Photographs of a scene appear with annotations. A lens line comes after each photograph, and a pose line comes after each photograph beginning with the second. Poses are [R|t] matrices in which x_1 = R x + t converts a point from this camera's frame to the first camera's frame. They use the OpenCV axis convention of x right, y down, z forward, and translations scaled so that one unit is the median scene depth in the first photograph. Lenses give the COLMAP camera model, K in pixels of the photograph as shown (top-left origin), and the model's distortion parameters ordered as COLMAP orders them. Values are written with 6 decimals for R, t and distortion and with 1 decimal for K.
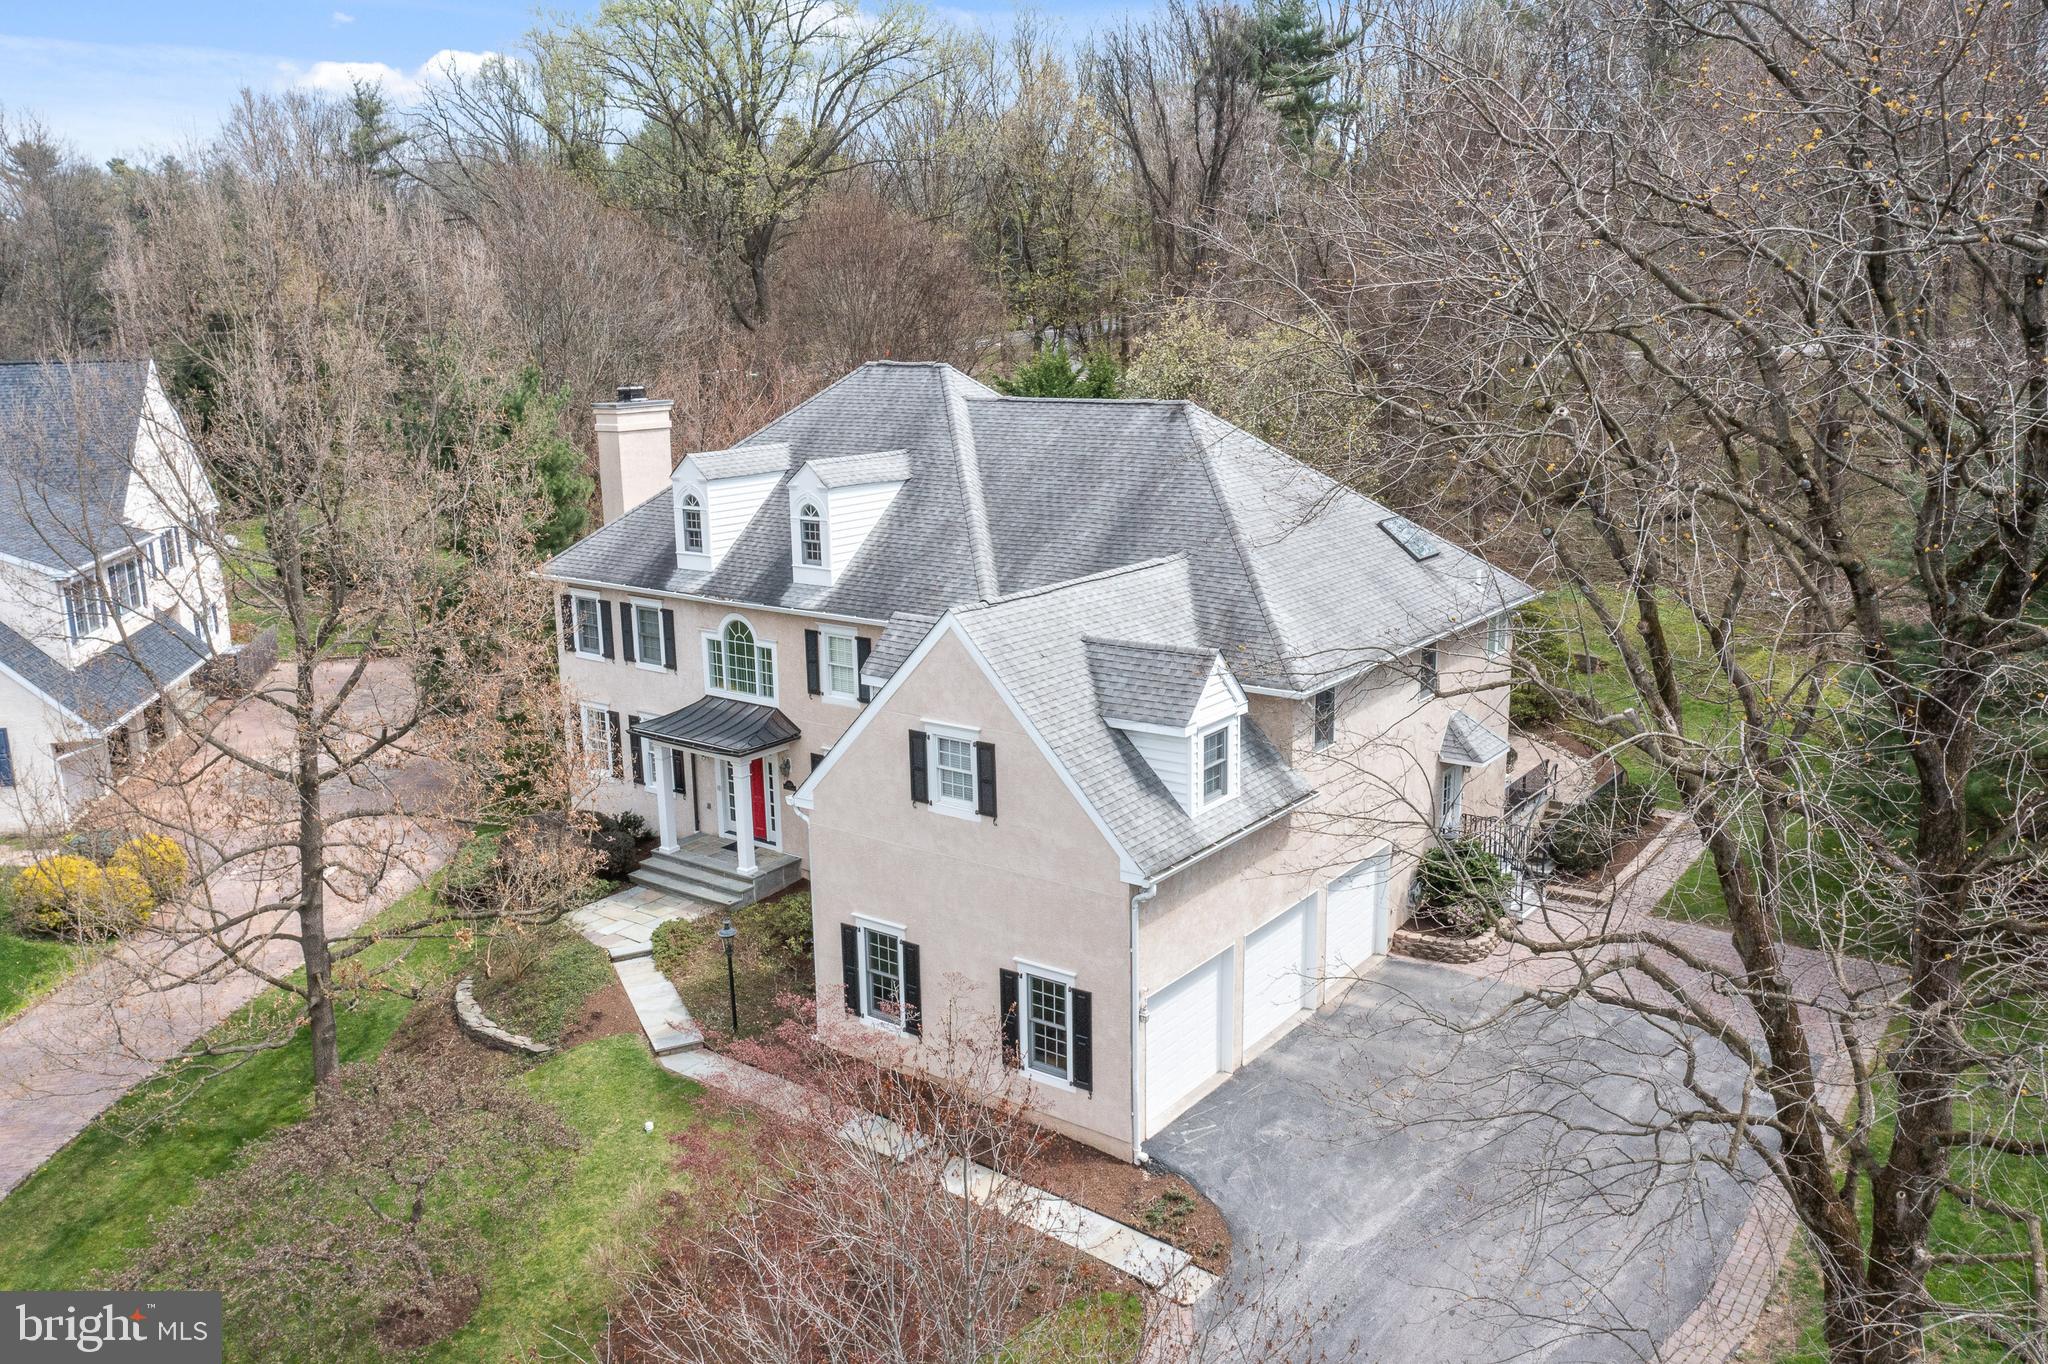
lens RADIAL K [[1620.0, 0, 1024.0], [0, 1620.0, 682.0], [0, 0, 1]] dist [-0.043969, 0.001046]
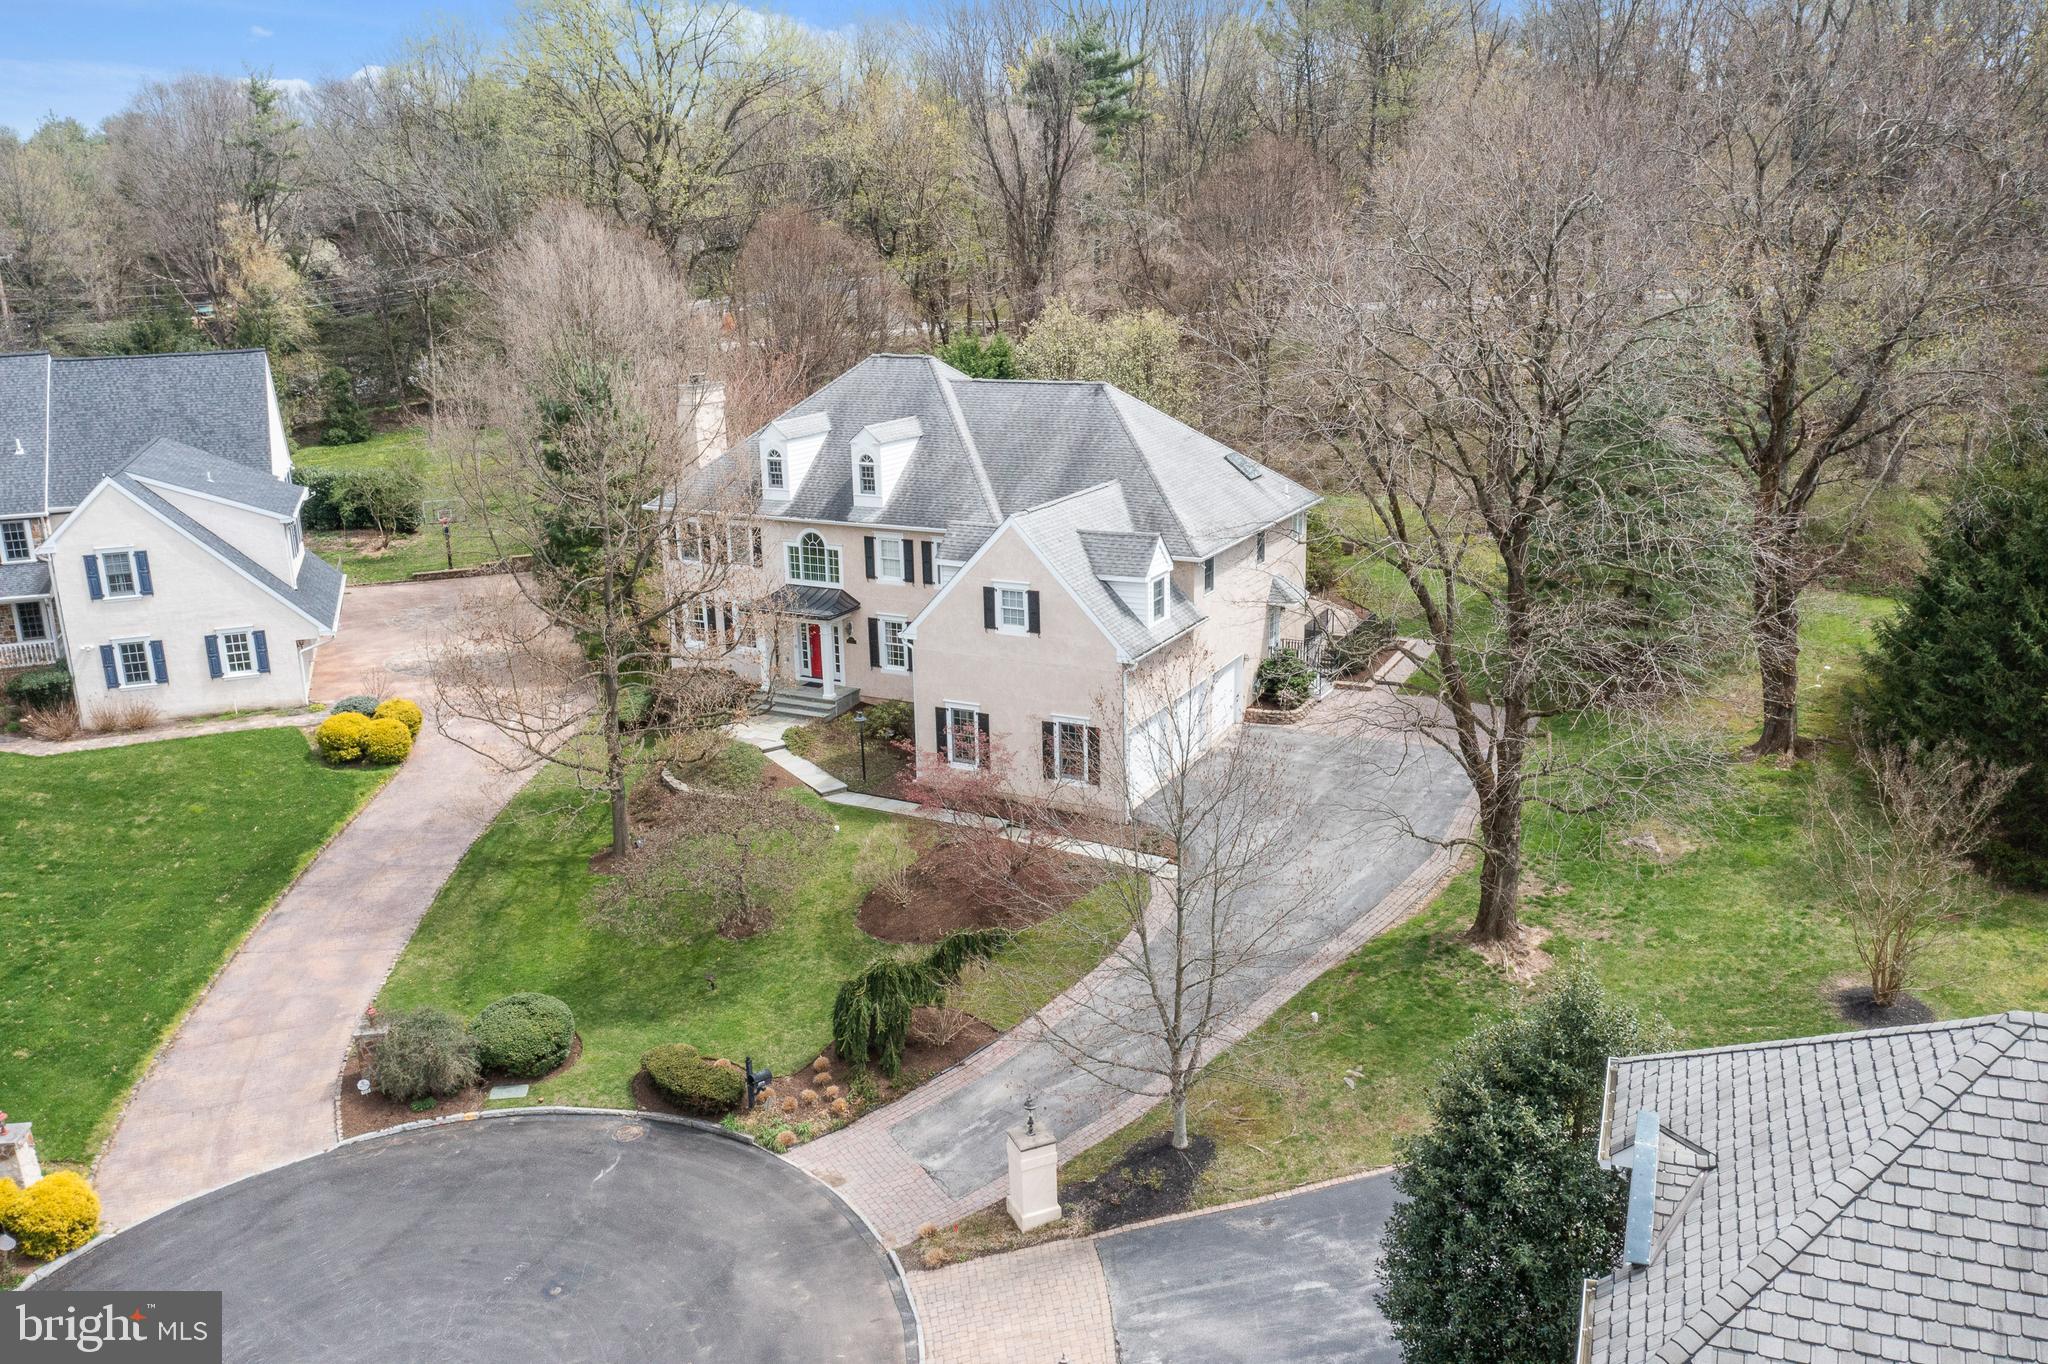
lens RADIAL K [[1620.0, 0, 1024.0], [0, 1620.0, 682.0], [0, 0, 1]] dist [-0.043969, 0.001046]
pose [[0.987586, -0.046855, 0.149929, -0.236686], [0.040218, 0.998085, 0.047002, 0.041951], [-0.151844, -0.040389, 0.987579, -0.580276]]
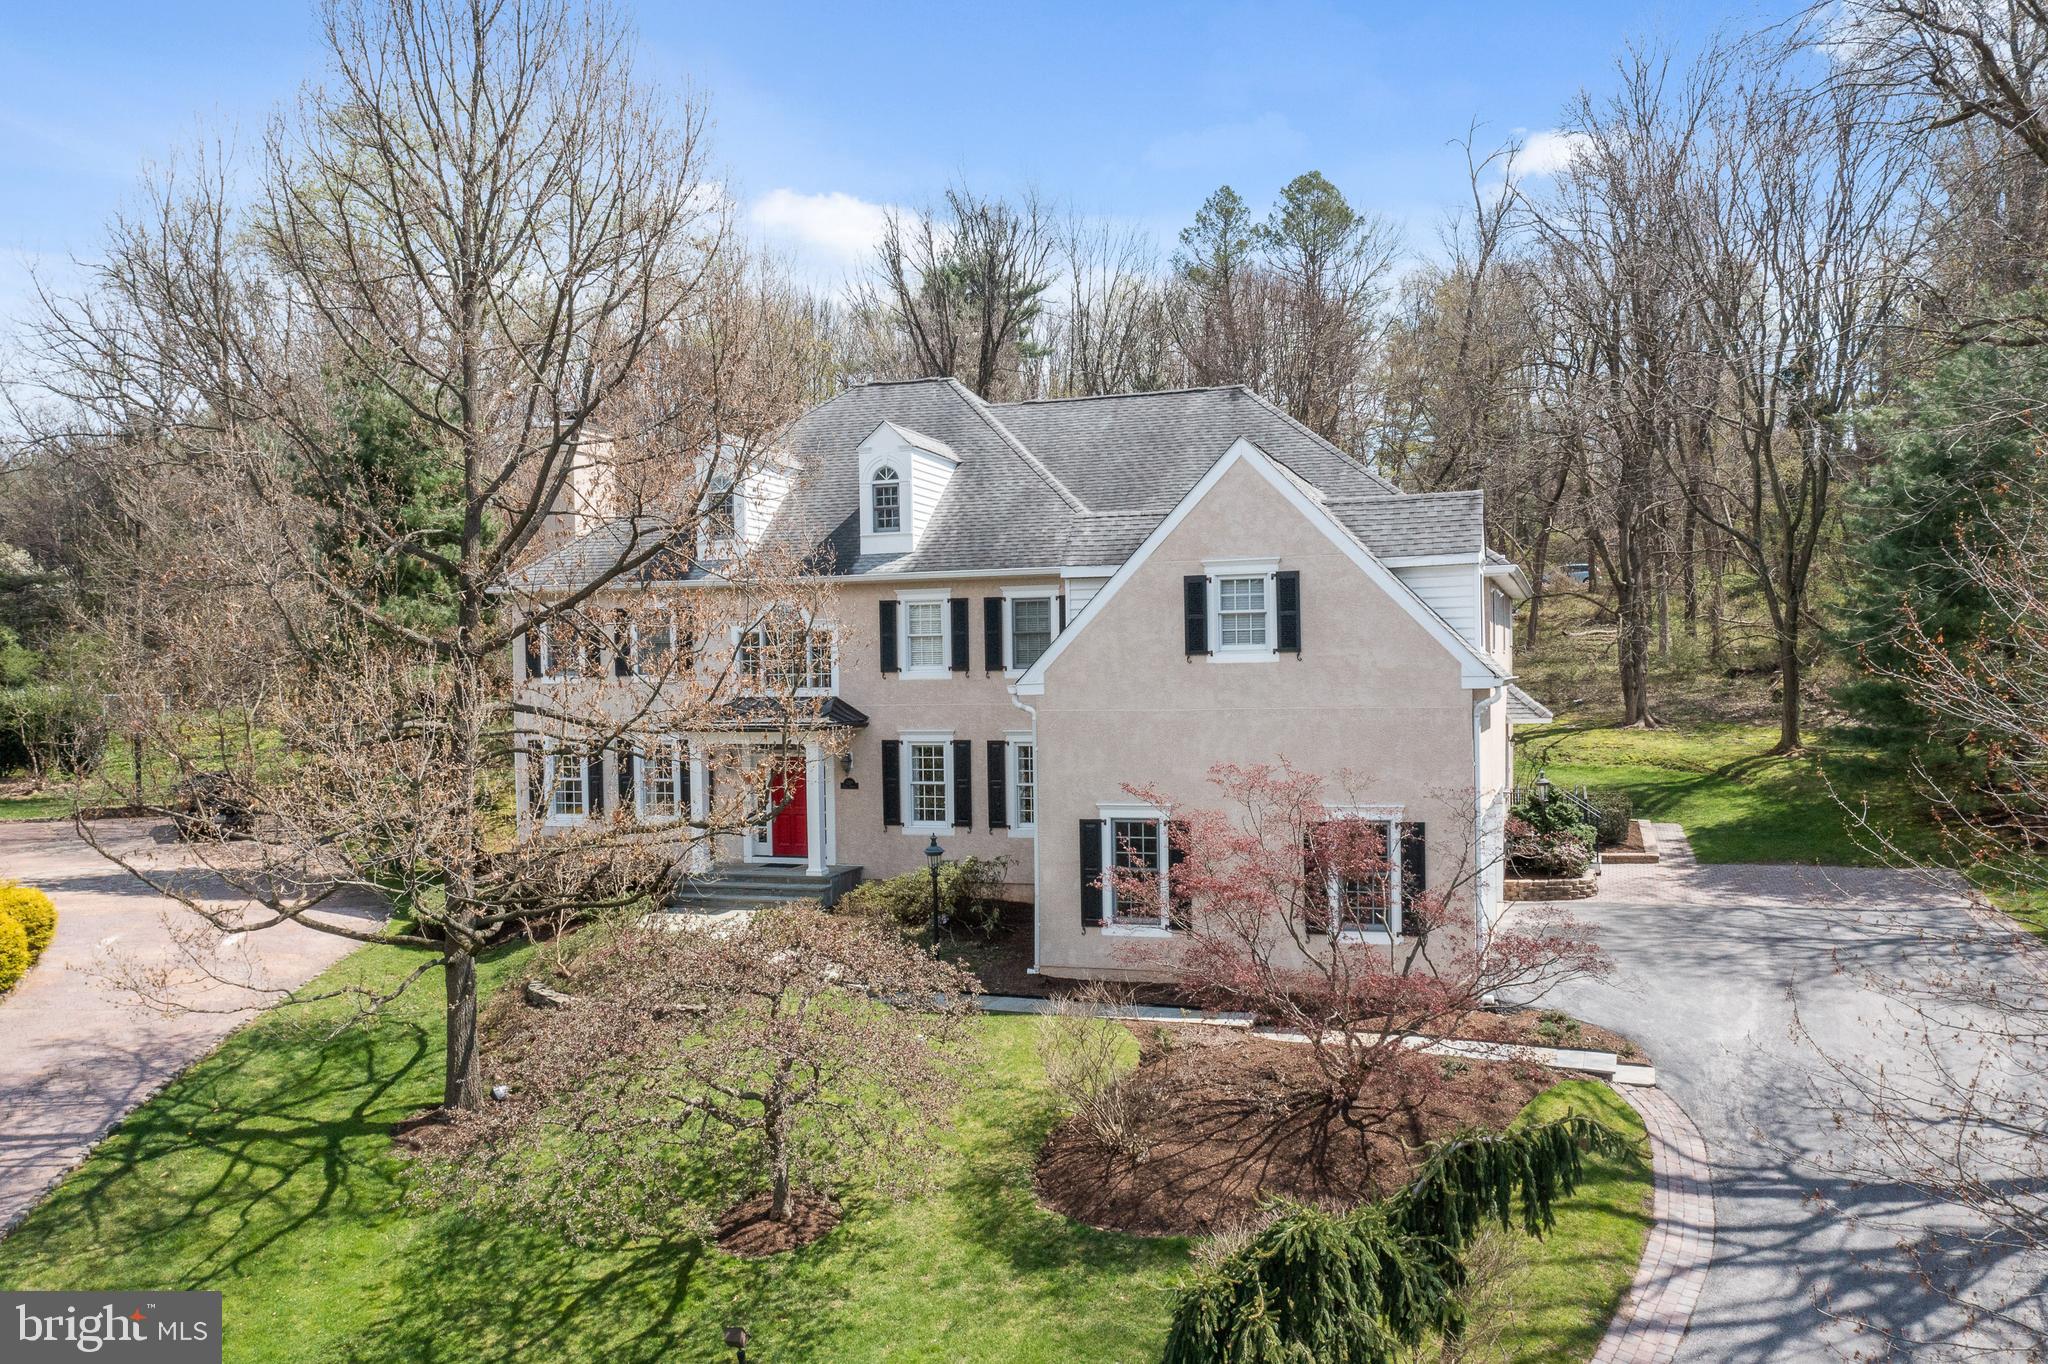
lens RADIAL K [[1620.0, 0, 1024.0], [0, 1620.0, 682.0], [0, 0, 1]] dist [-0.043969, 0.001046]
pose [[0.950188, -0.001475, 0.311673, -0.366809], [0.072723, 0.973436, -0.217102, 0.232589], [-0.303073, 0.228953, 0.925055, 0.141914]]
